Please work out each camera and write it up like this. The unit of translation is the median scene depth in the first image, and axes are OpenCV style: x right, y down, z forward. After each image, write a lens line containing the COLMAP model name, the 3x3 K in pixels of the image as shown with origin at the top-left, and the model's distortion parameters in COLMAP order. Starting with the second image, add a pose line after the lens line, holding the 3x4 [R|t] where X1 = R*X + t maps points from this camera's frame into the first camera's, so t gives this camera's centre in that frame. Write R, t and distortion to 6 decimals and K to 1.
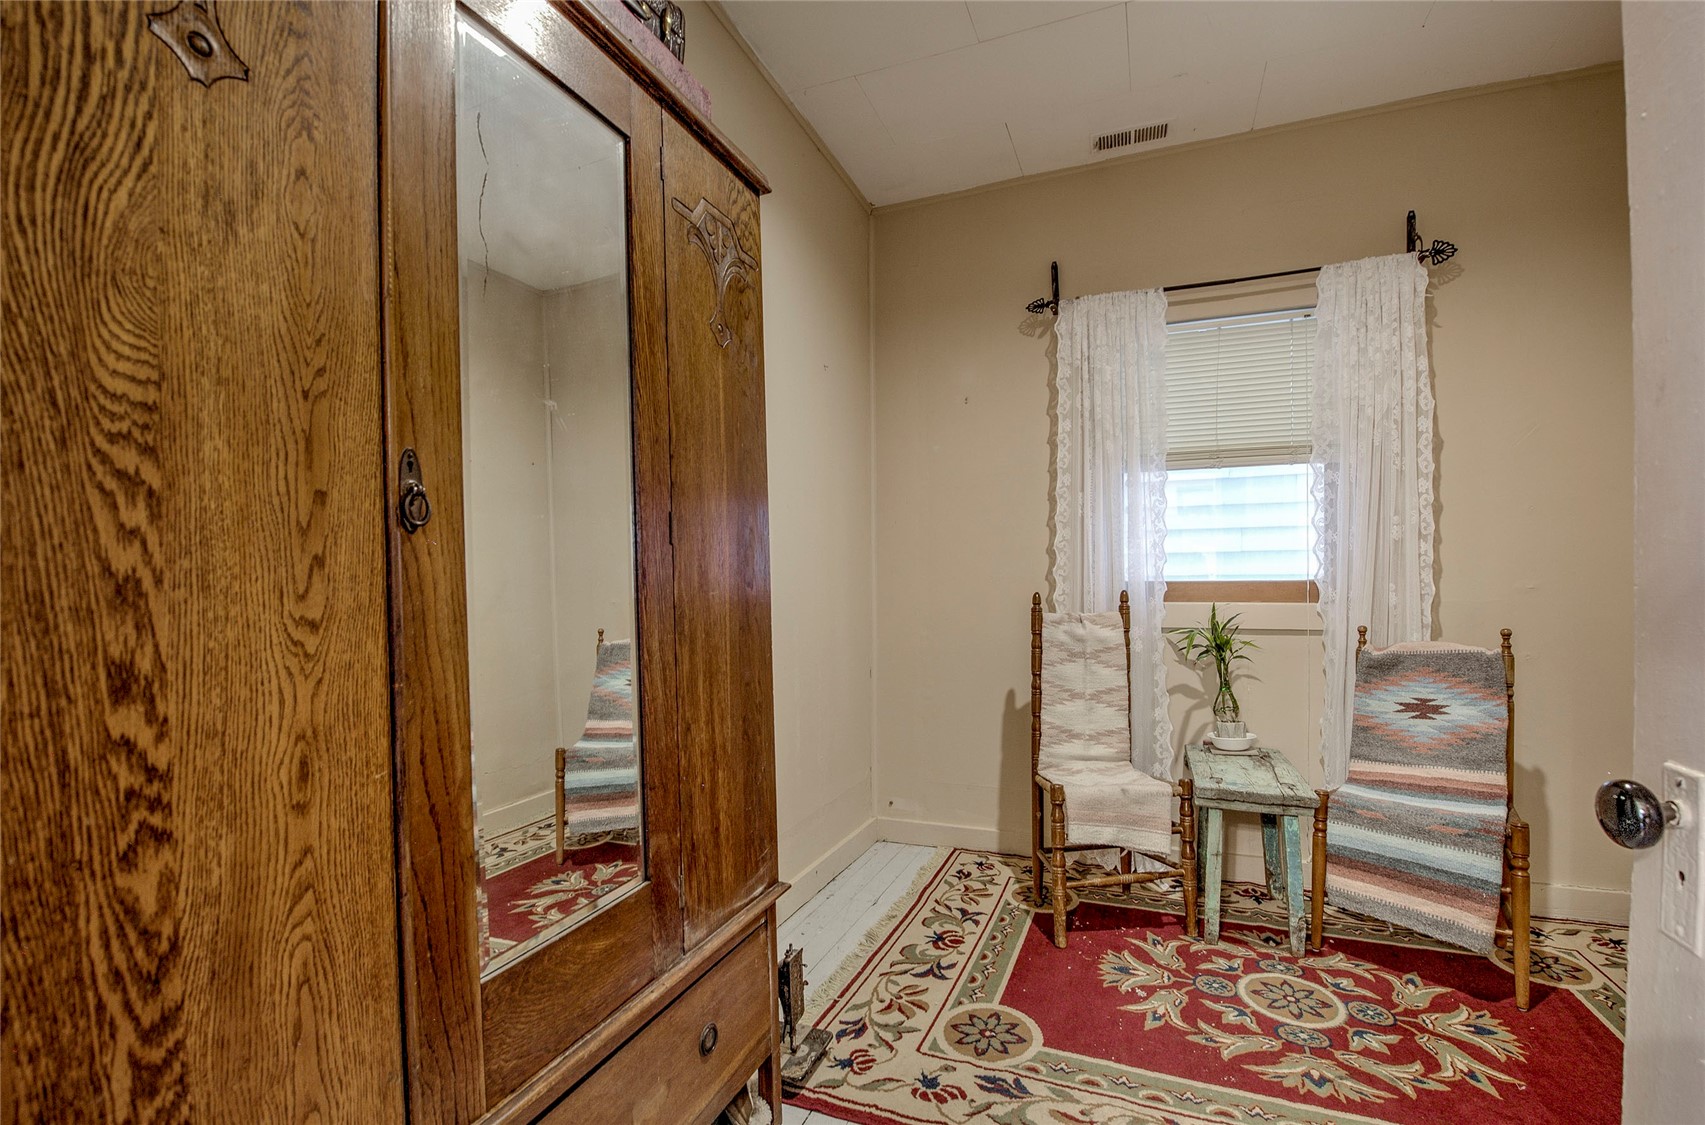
lens RADIAL K [[778.7, 0, 855.2], [0, 778.7, 595.2], [0, 0, 1]] dist [-0.022585, -0.000106]
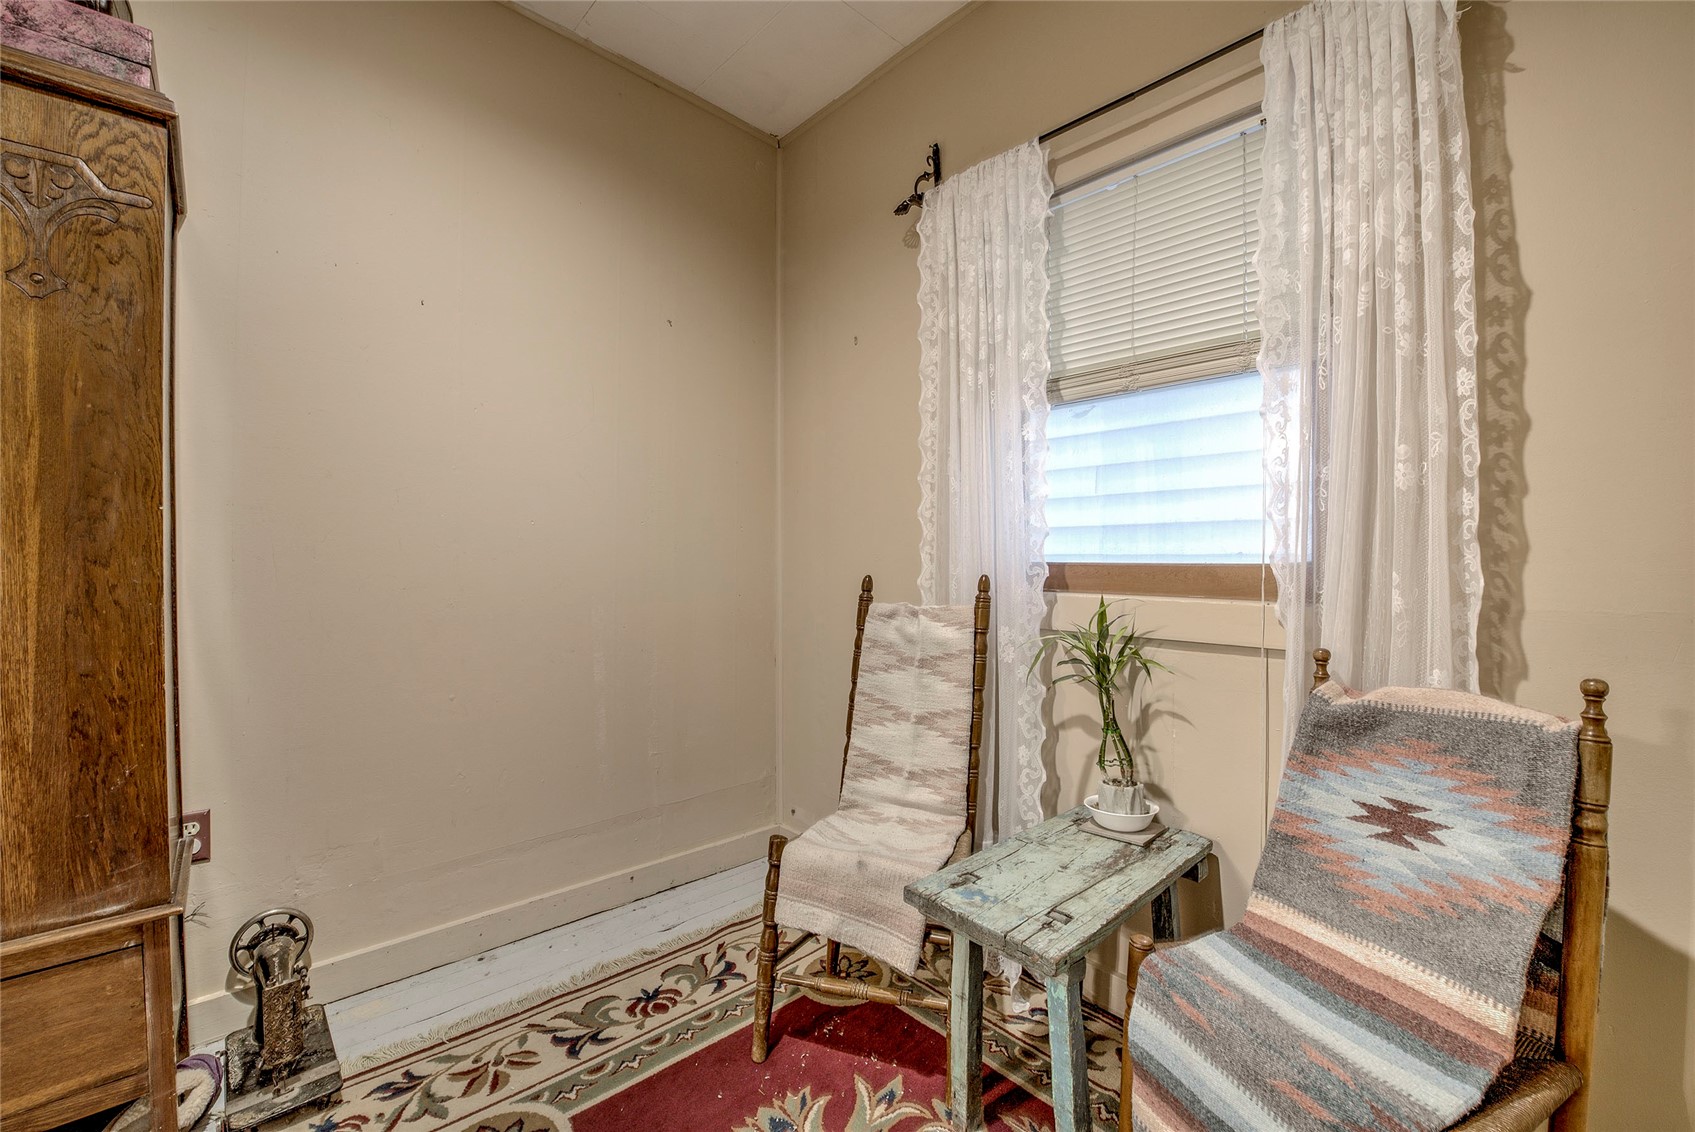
lens RADIAL K [[703.8, 0, 834.2], [0, 703.8, 565.4], [0, 0, 1]] dist [-0.020794, -0.002384]
pose [[0.894754, 0.013795, -0.446347, 0.571210], [-0.015886, 0.999873, -0.000943, -0.013595], [0.446277, 0.007935, 0.894860, 0.403449]]
